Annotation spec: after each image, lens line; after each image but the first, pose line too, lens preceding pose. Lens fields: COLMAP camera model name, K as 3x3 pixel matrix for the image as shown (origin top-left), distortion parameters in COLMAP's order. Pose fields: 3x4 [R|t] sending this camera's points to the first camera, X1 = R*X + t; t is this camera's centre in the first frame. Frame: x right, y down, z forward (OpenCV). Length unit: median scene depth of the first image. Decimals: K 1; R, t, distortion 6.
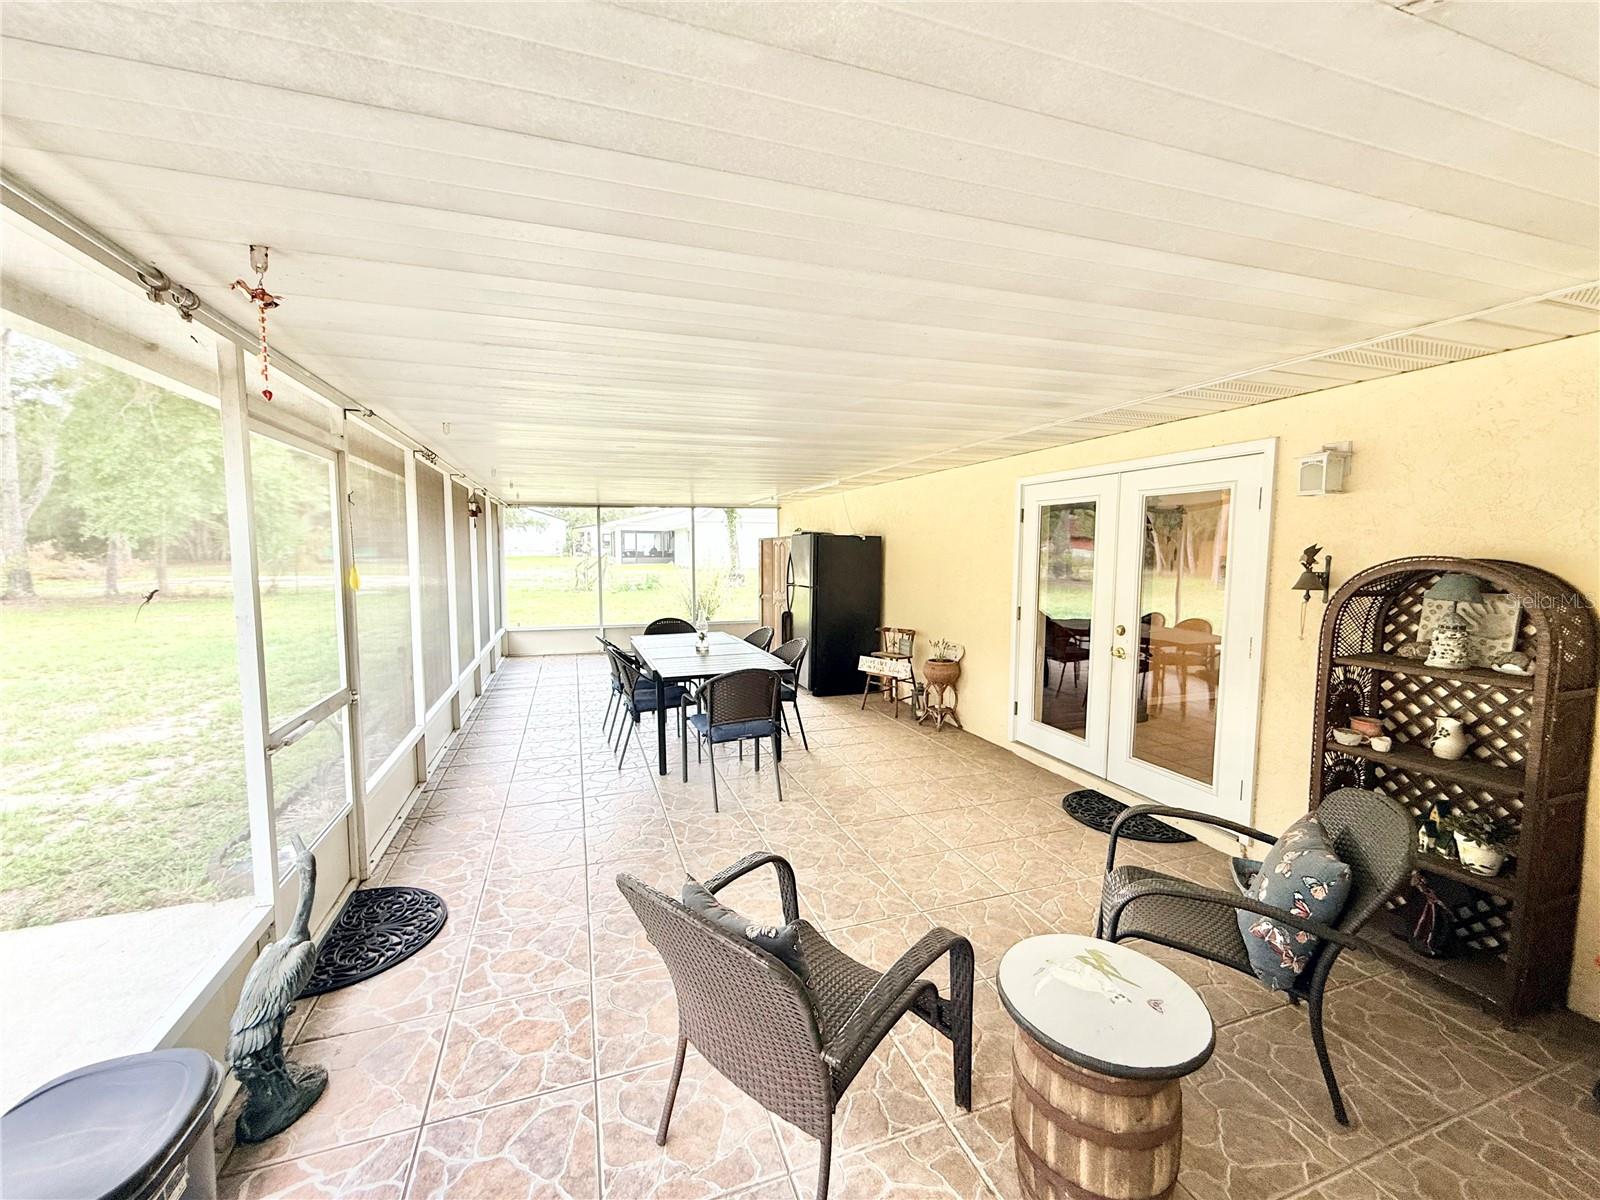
lens RADIAL K [[638.3, 0, 797.1], [0, 638.3, 599.4], [0, 0, 1]] dist [-0.002654, -0.000009]
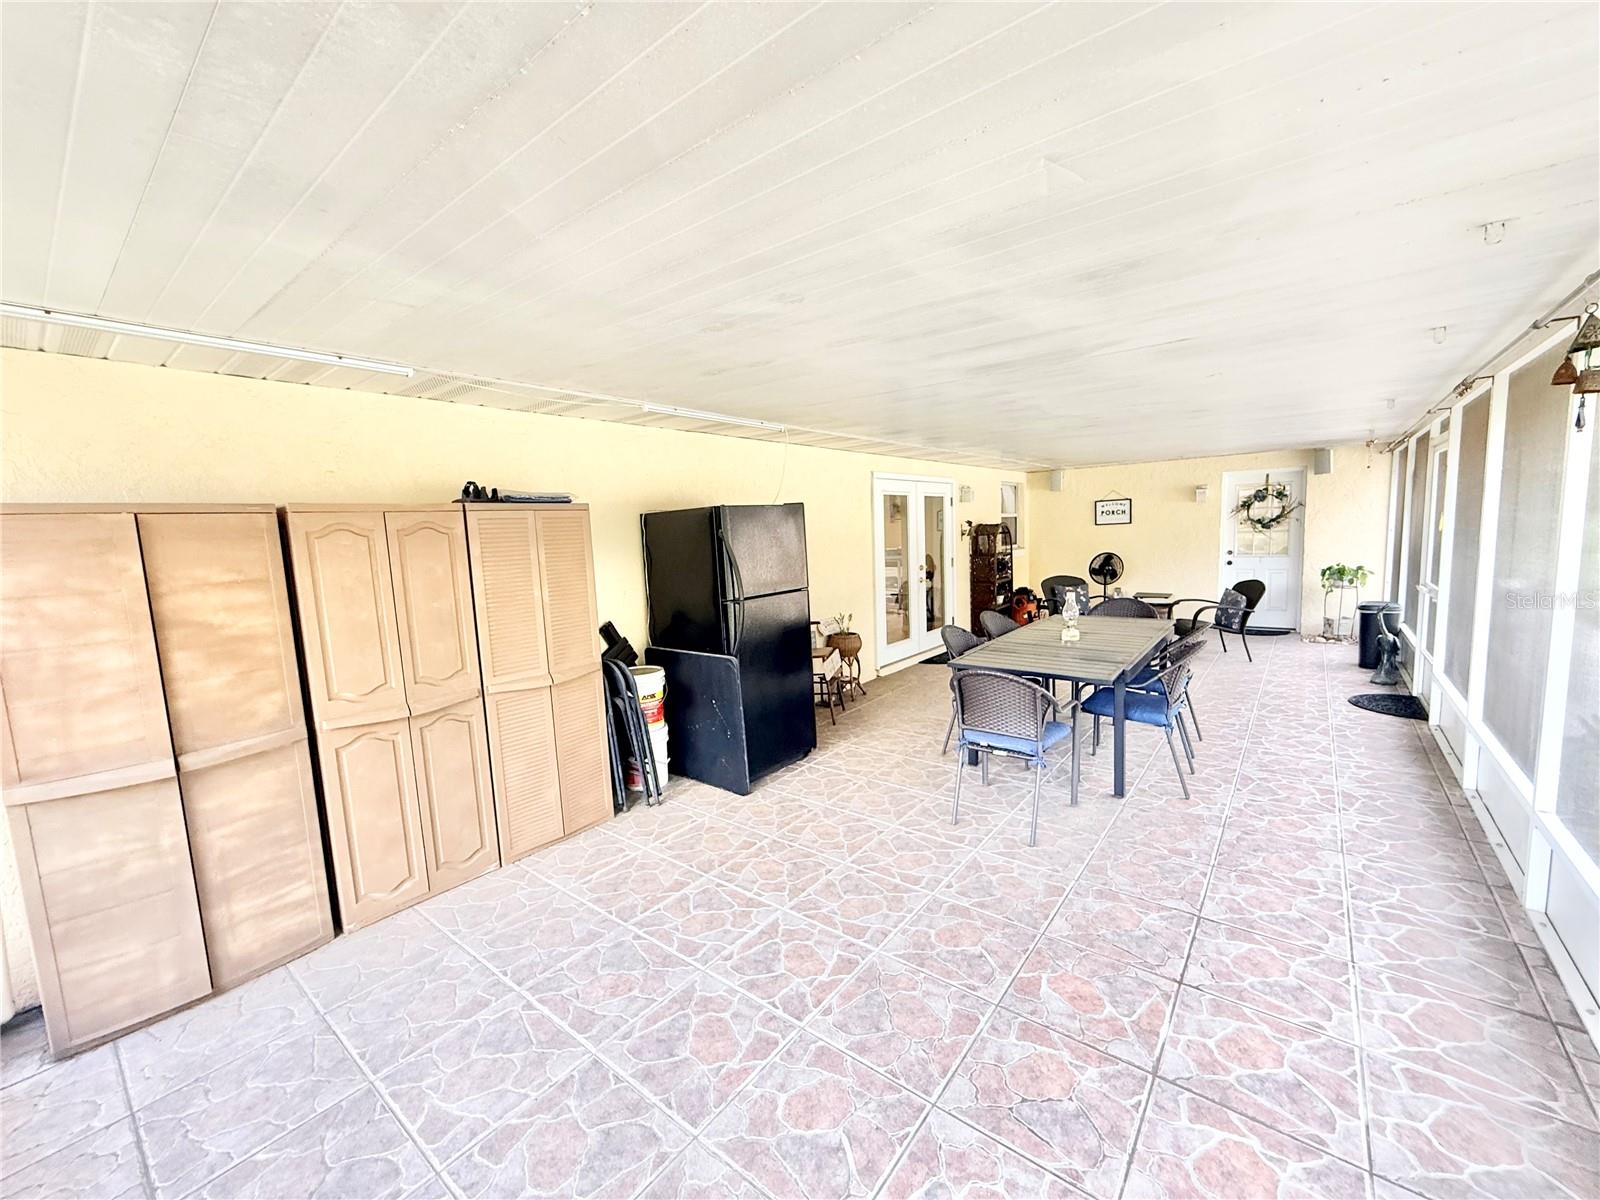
lens RADIAL K [[638.3, 0, 803.0], [0, 638.3, 601.3], [0, 0, 1]] dist [-0.002654, -0.000009]
pose [[-0.541976, -0.078769, 0.836695, -0.768322], [0.106722, 0.981086, 0.161493, -0.171358], [-0.833590, 0.176819, -0.523319, 2.047605]]
